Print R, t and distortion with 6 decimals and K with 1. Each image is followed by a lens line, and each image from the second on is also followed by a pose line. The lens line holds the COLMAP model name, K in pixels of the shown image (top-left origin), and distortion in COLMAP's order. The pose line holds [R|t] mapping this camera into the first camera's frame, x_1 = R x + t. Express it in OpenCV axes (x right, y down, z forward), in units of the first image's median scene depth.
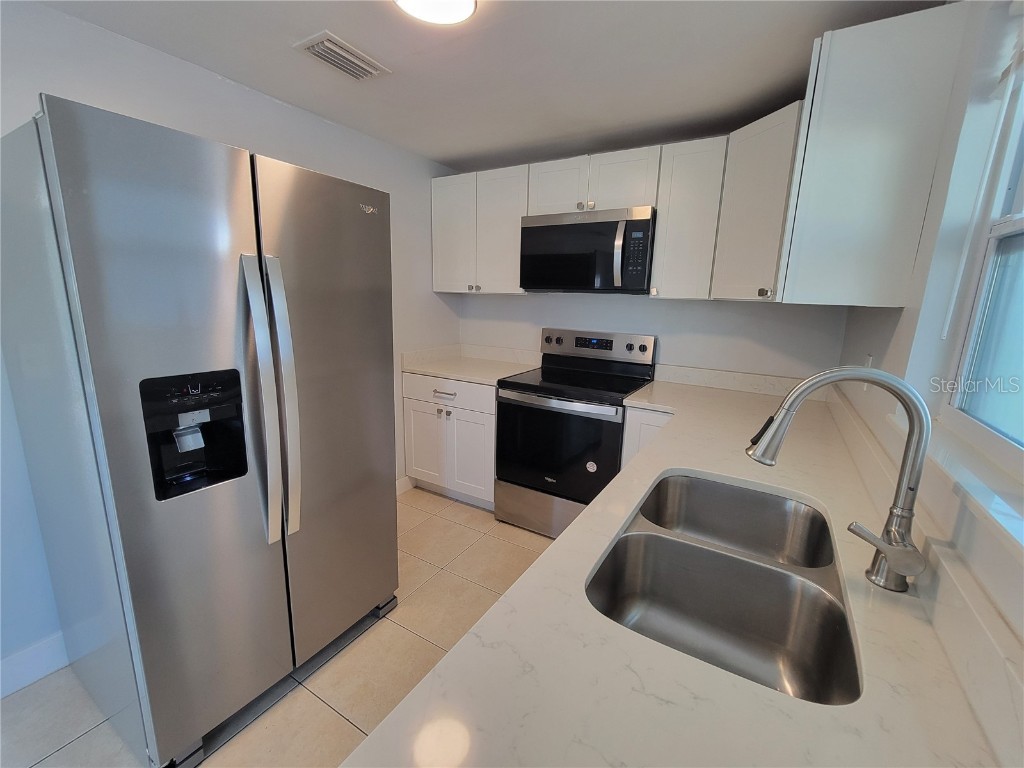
lens RADIAL K [[433.2, 0, 512.1], [0, 433.2, 386.9], [0, 0, 1]] dist [0.000973, 0.000434]
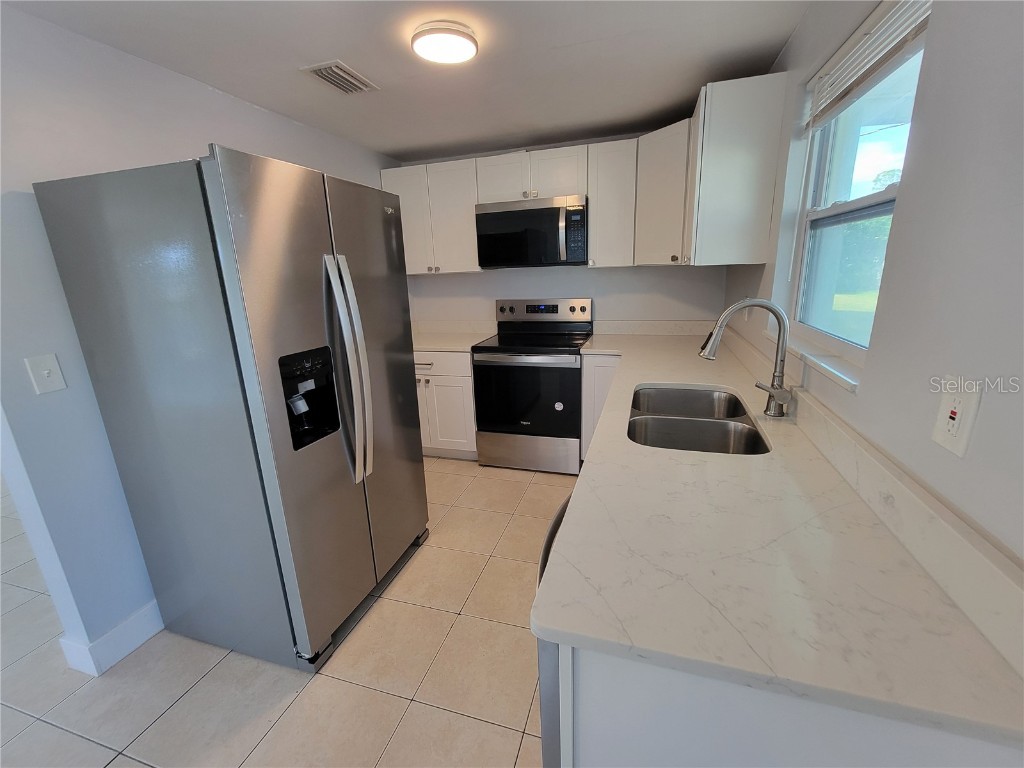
lens RADIAL K [[433.2, 0, 512.1], [0, 433.2, 386.9], [0, 0, 1]] dist [0.000973, 0.000434]
pose [[0.968349, -0.125737, 0.215616, -0.237169], [0.113806, 0.991246, 0.066934, 0.032155], [-0.222144, -0.040277, 0.974182, -0.216084]]
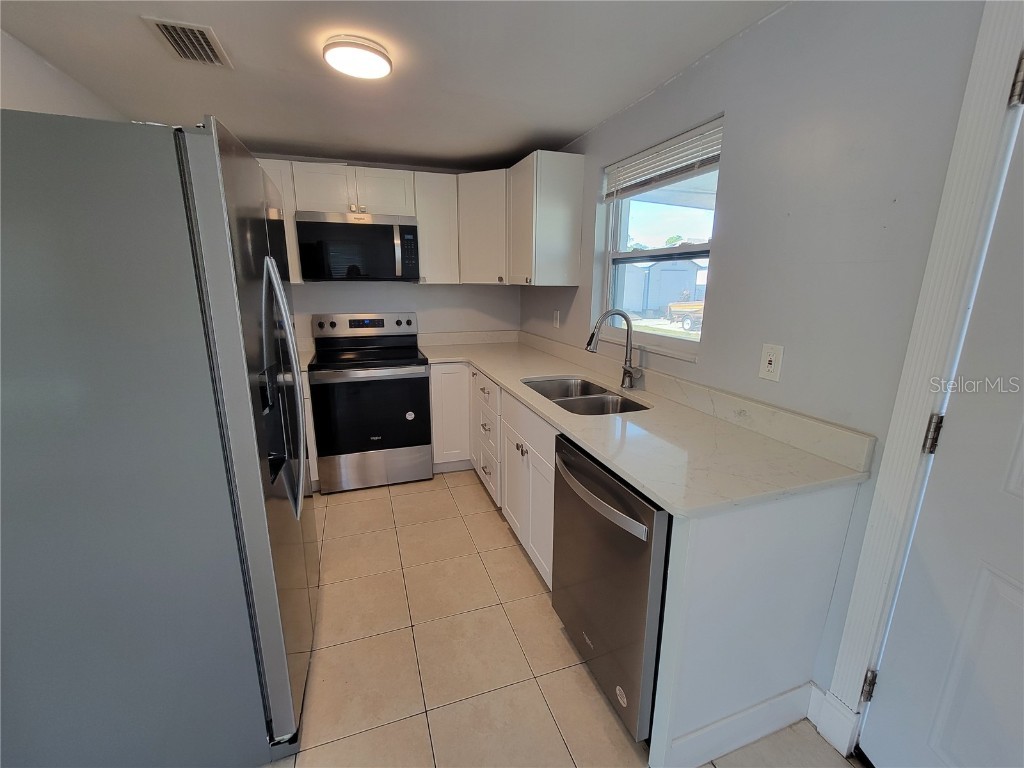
lens RADIAL K [[433.2, 0, 512.1], [0, 433.2, 386.9], [0, 0, 1]] dist [0.000973, 0.000434]
pose [[0.634473, -0.205893, 0.745018, -0.639861], [0.176025, 0.977031, 0.120106, -0.002791], [-0.752635, 0.054938, 0.656143, -0.099136]]
